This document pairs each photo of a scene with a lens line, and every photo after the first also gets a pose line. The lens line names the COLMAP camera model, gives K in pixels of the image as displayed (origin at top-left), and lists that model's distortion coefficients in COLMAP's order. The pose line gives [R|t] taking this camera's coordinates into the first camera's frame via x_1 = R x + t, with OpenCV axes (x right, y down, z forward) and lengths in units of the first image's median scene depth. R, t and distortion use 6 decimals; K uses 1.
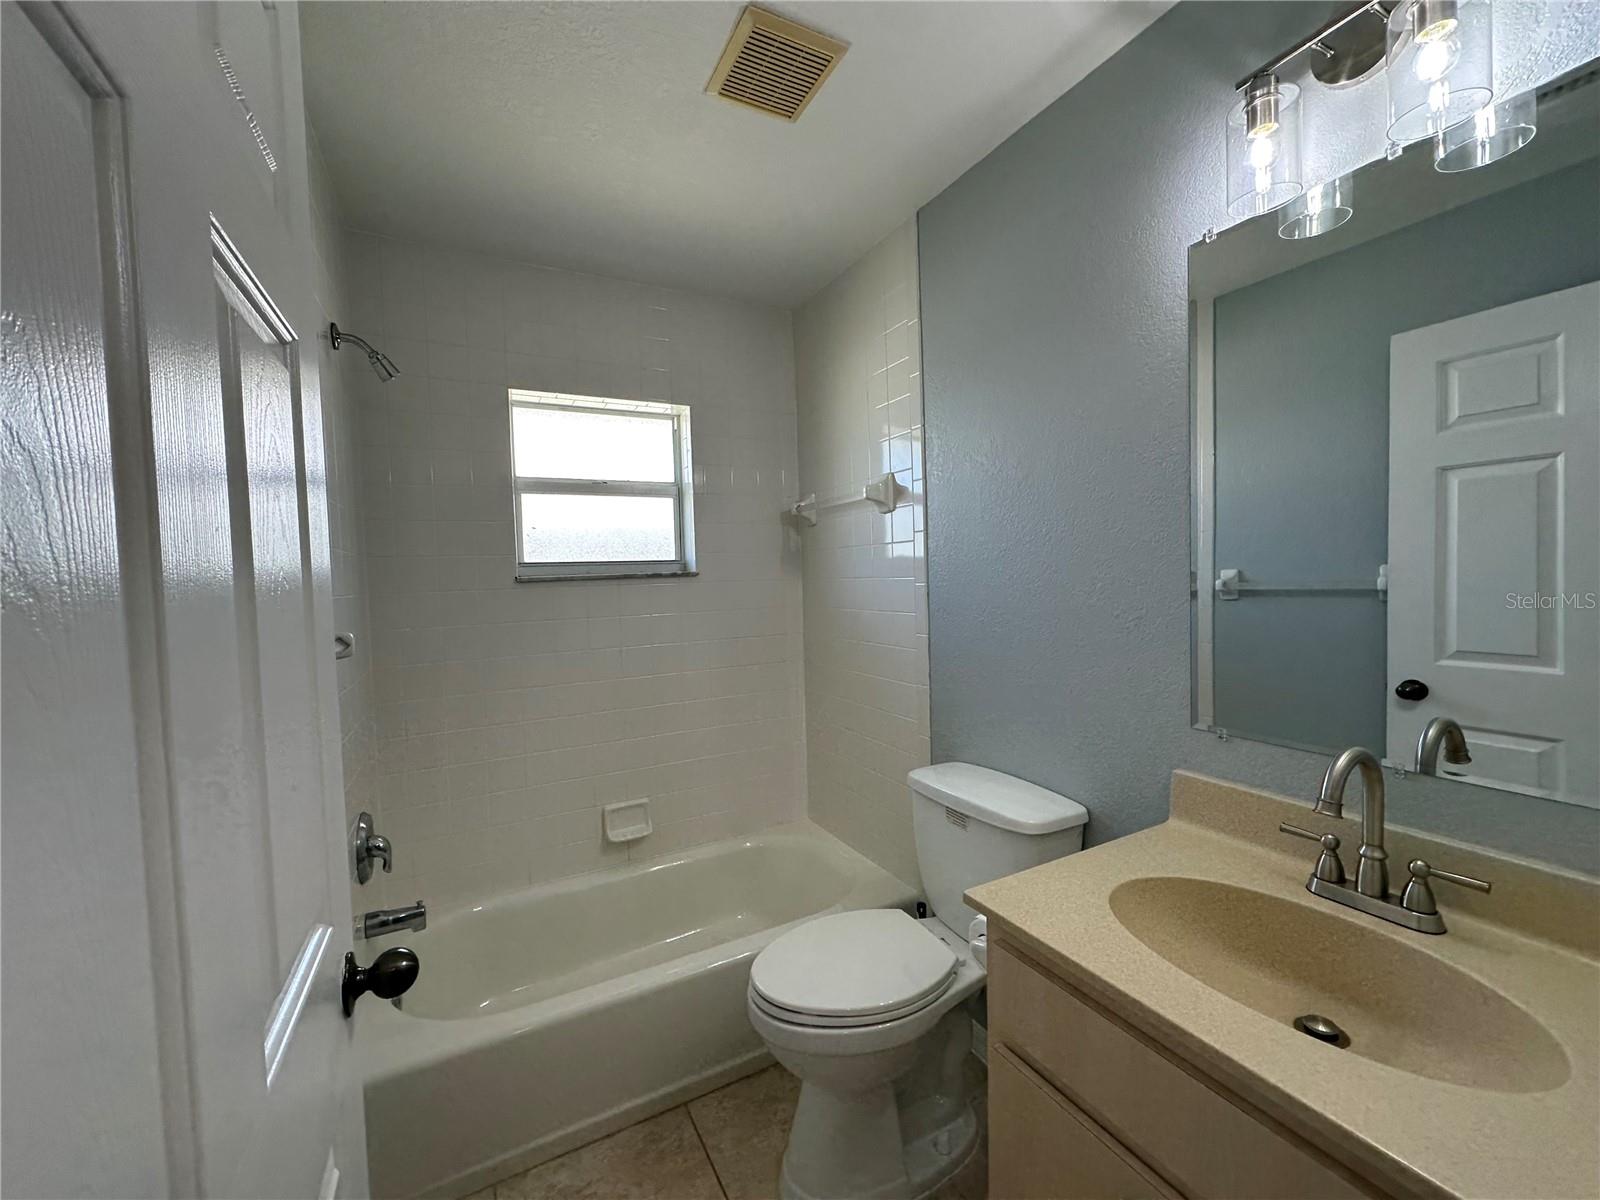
lens RADIAL K [[639.1, 0, 801.3], [0, 639.1, 600.8], [0, 0, 1]] dist [-0.002374, -0.000003]
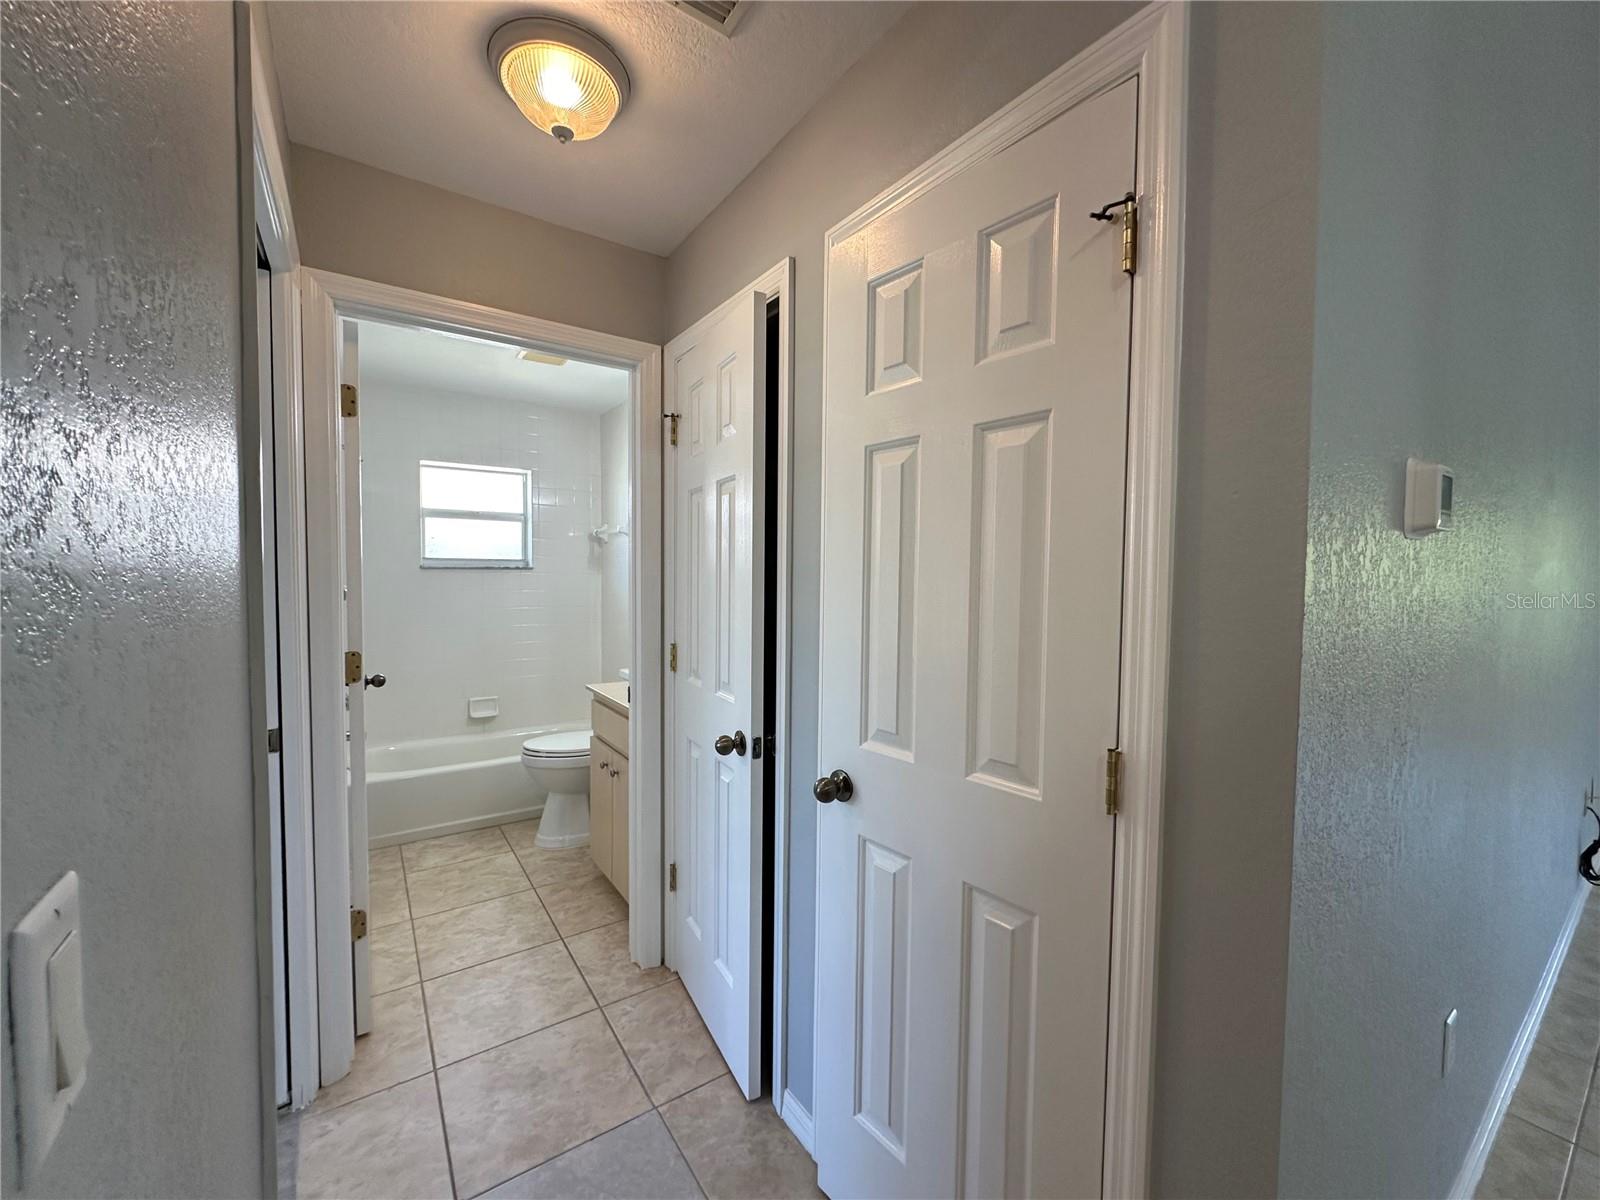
lens RADIAL K [[635.6, 0, 803.7], [0, 635.6, 602.7], [0, 0, 1]] dist [-0.003516, 0.000053]
pose [[0.991633, 0.034815, 0.124306, 0.356620], [-0.035089, 0.999384, 0.000017, 0.026091], [-0.124228, -0.004379, 0.992244, -0.800724]]
